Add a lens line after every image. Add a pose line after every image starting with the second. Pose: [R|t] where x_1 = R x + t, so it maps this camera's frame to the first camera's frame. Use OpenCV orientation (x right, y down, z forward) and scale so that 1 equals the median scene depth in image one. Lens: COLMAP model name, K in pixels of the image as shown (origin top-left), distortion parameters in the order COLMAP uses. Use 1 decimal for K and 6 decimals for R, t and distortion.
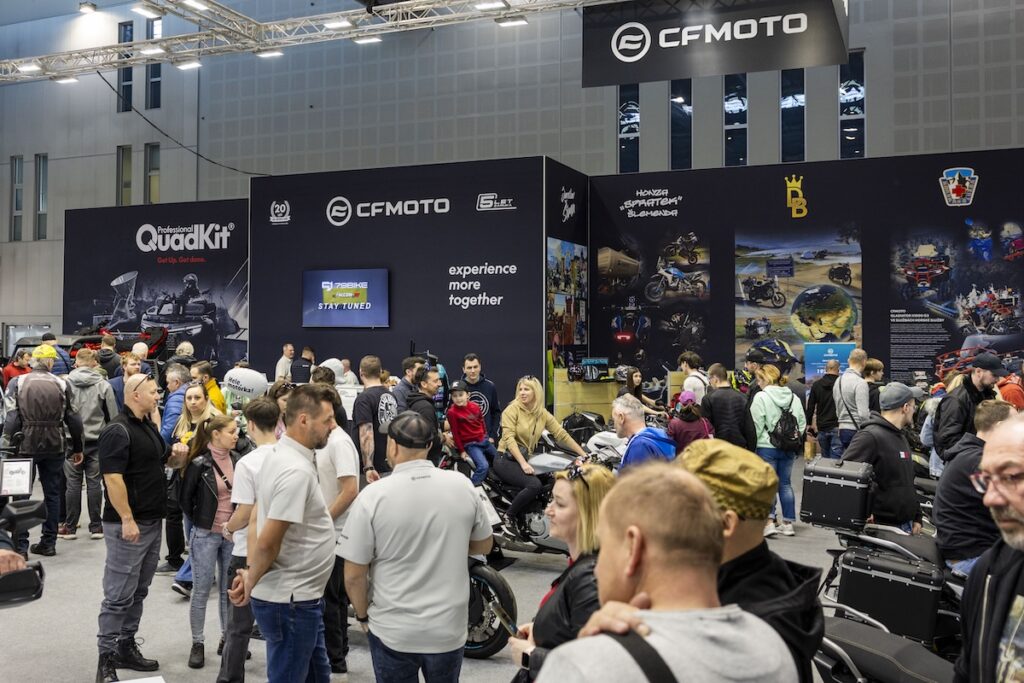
lens RADIAL K [[1025.8, 0, 435.0], [0, 1025.8, 301.0], [0, 0, 1]] dist [0.006585, 0.001966]
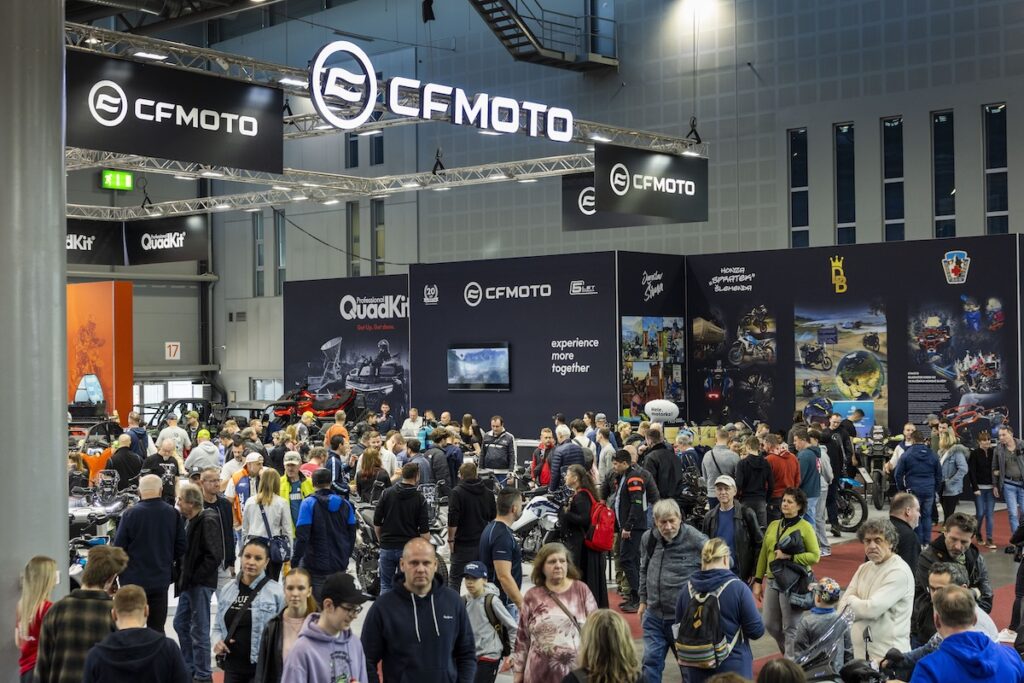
lens RADIAL K [[1528.0, 0, 512.0], [0, 1528.0, 341.5], [0, 0, 1]] dist [0.034087, 0.013423]
pose [[0.964605, -0.020817, -0.262876, 0.442096], [0.026100, 0.999521, 0.016621, -0.063465], [0.262404, -0.022894, 0.964686, -0.756008]]
